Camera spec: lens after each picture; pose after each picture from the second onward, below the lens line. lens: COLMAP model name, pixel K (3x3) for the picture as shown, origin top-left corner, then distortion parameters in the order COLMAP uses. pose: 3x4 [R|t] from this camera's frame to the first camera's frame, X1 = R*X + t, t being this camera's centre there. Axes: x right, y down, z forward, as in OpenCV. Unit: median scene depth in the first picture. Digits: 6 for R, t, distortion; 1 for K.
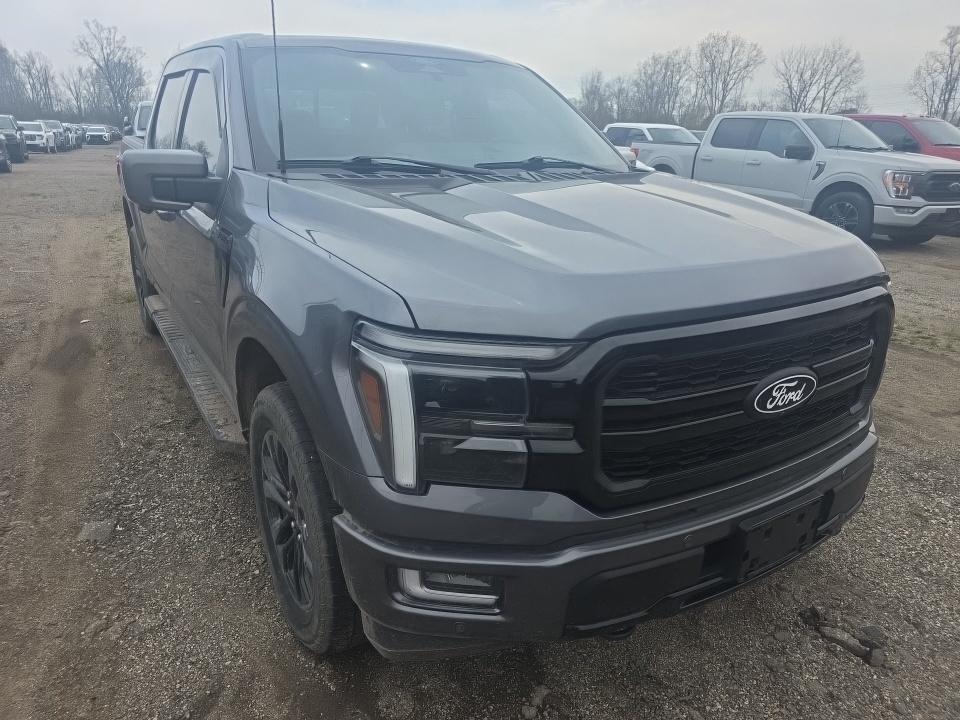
lens RADIAL K [[665.3, 0, 483.4], [0, 665.3, 364.2], [0, 0, 1]] dist [0.033045, -0.030797]
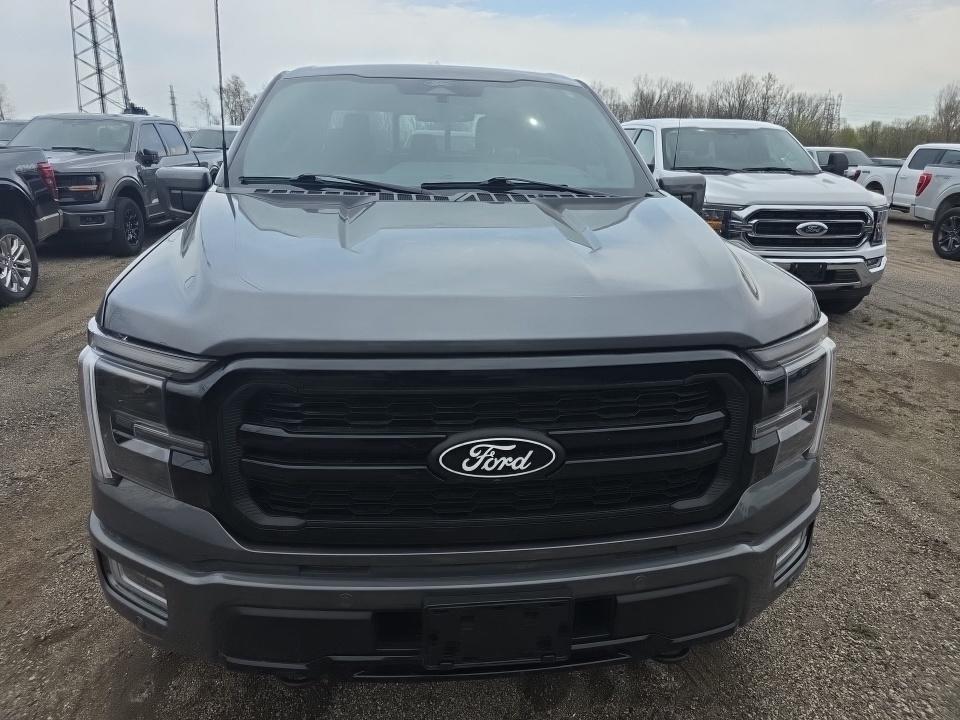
lens RADIAL K [[665.3, 0, 484.7], [0, 665.3, 353.8], [0, 0, 1]] dist [0.033045, -0.030797]
pose [[0.902190, 0.121162, -0.413972, 0.760758], [-0.140258, 0.989987, -0.015920, -0.068310], [0.407897, 0.072426, 0.910151, 0.227265]]
